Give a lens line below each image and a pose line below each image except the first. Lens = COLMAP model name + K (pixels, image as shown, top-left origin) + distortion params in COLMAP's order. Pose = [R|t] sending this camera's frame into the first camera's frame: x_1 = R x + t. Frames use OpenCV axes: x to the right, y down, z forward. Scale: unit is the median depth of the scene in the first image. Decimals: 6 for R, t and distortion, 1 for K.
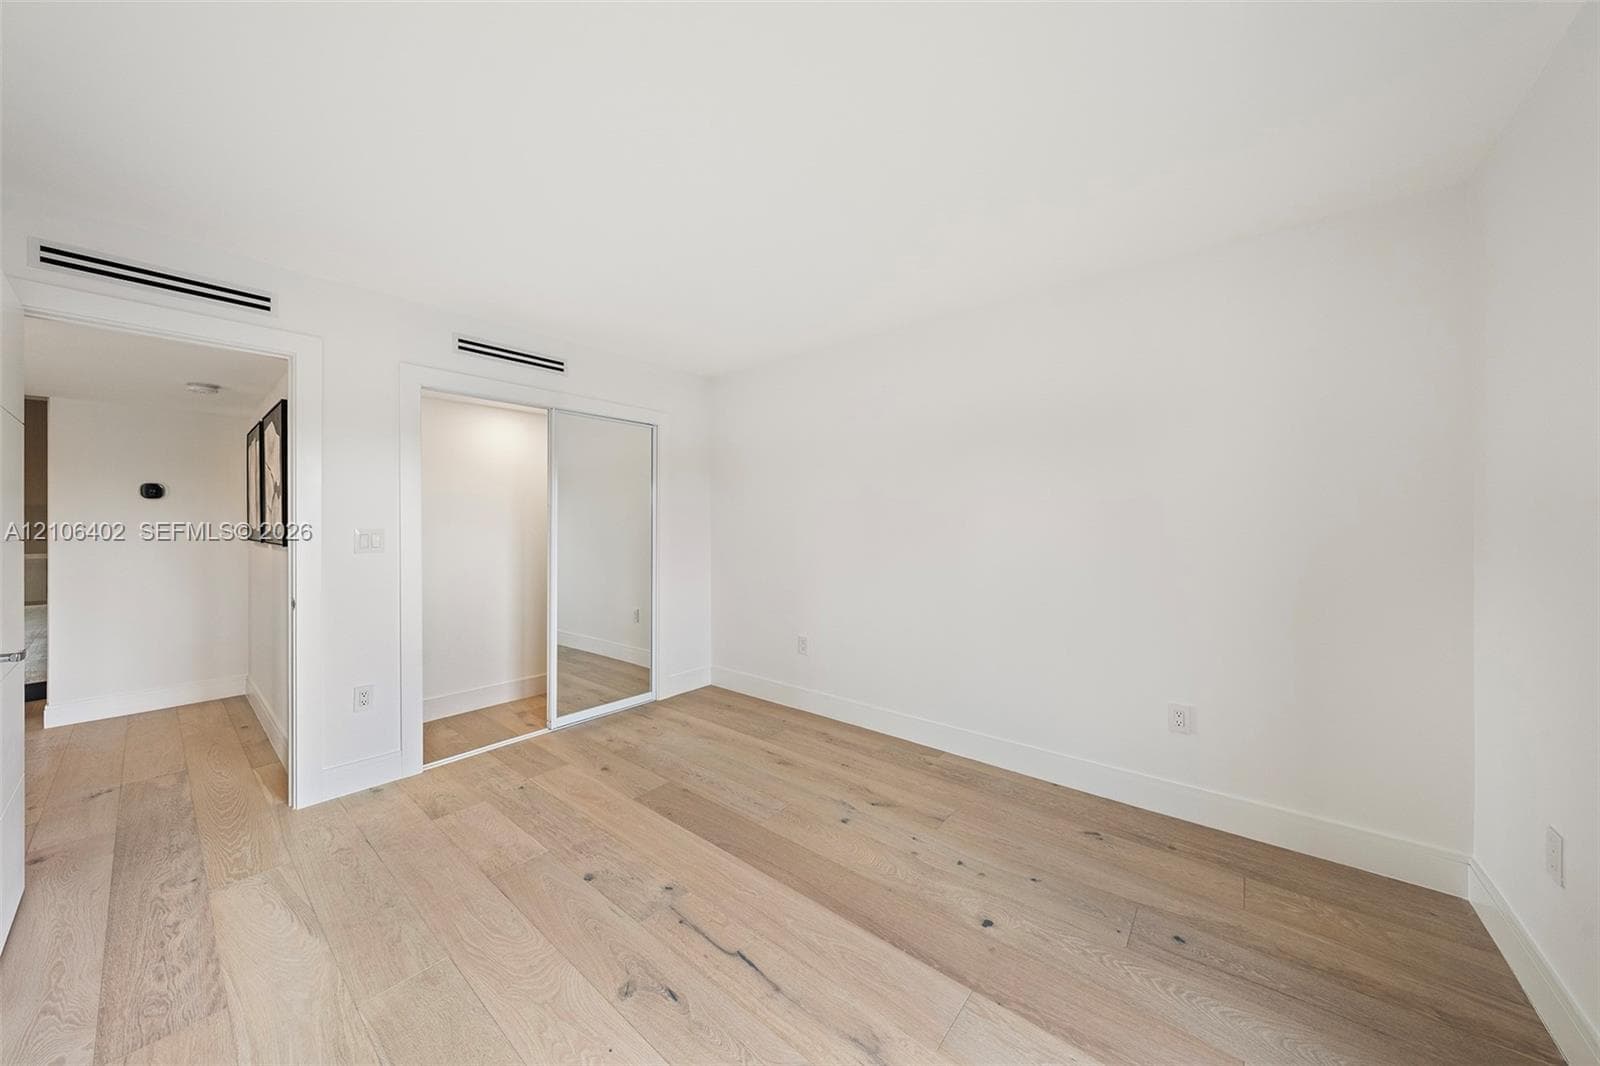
lens RADIAL K [[546.7, 0, 797.6], [0, 546.7, 515.8], [0, 0, 1]] dist [-0.001597, -0.000164]
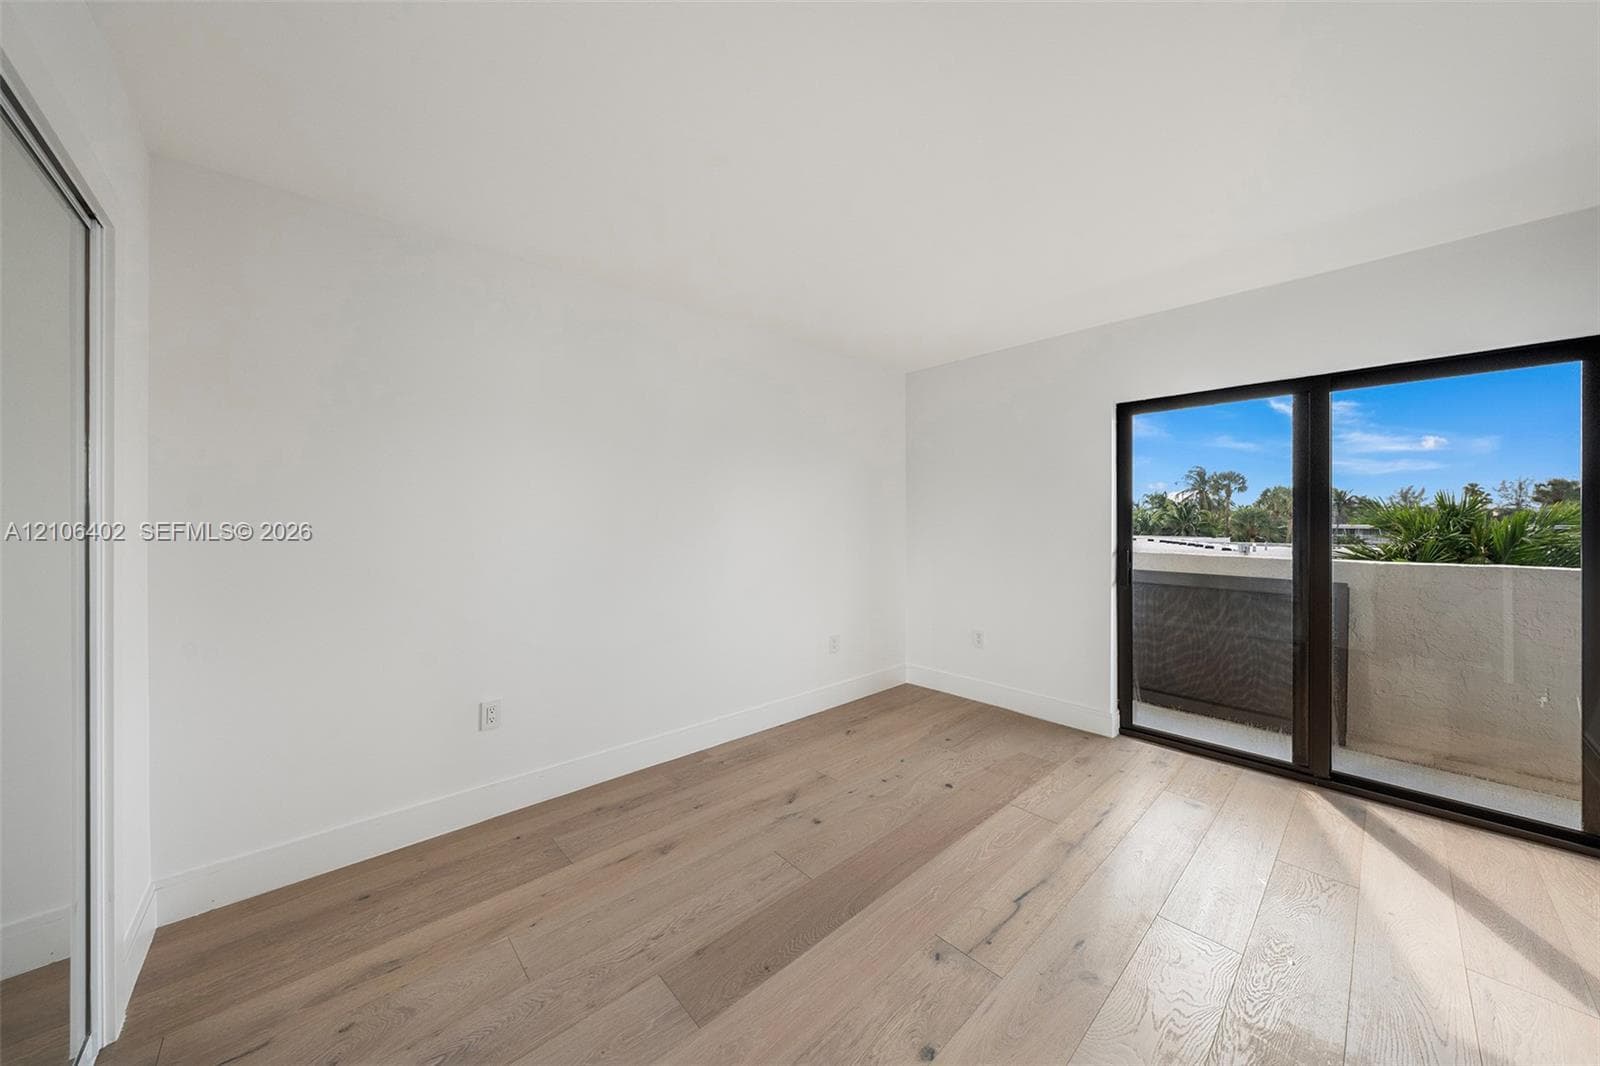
lens RADIAL K [[546.7, 0, 797.6], [0, 546.7, 515.8], [0, 0, 1]] dist [-0.001597, -0.000164]
pose [[0.134248, 0.008683, 0.990910, -0.967716], [-0.014425, 0.999873, -0.006807, 0.014379], [-0.990843, -0.013380, 0.134357, 0.977655]]
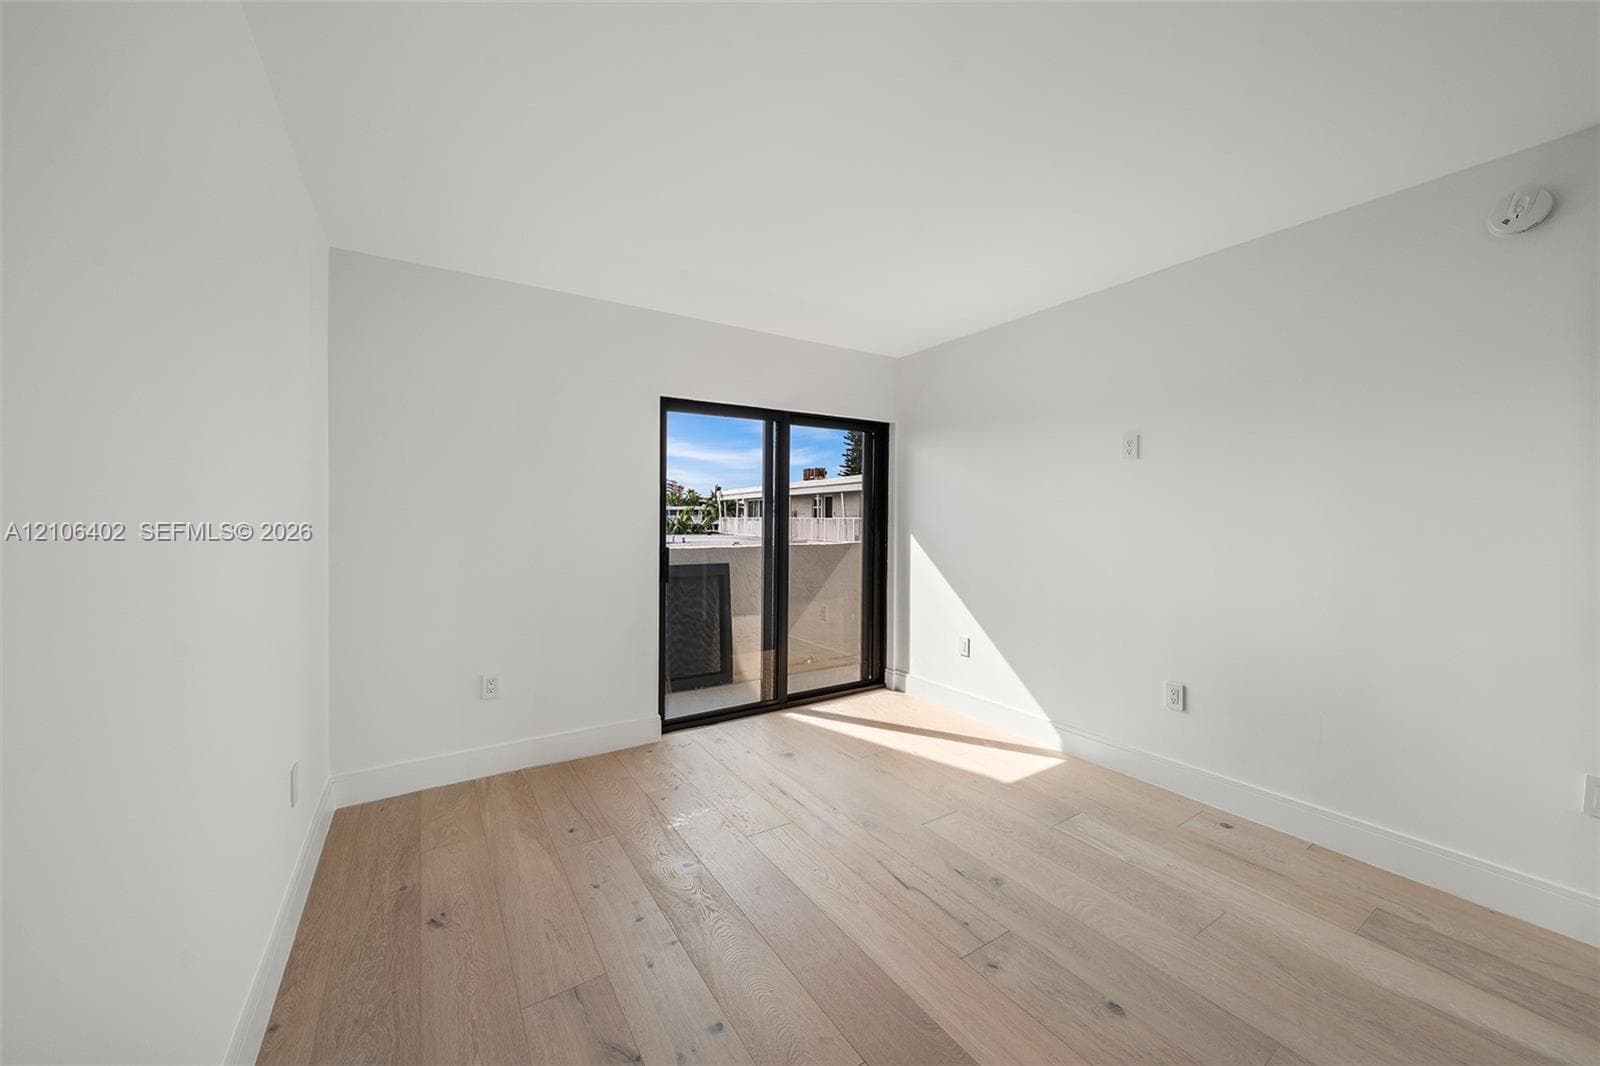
lens RADIAL K [[590.3, 0, 807.9], [0, 590.3, 497.5], [0, 0, 1]] dist [0.001070, 0.000539]
pose [[-0.955813, 0.012392, 0.293714, -0.211804], [-0.000666, 0.999017, -0.044314, 0.027363], [-0.293975, -0.042551, -0.954866, 1.711198]]
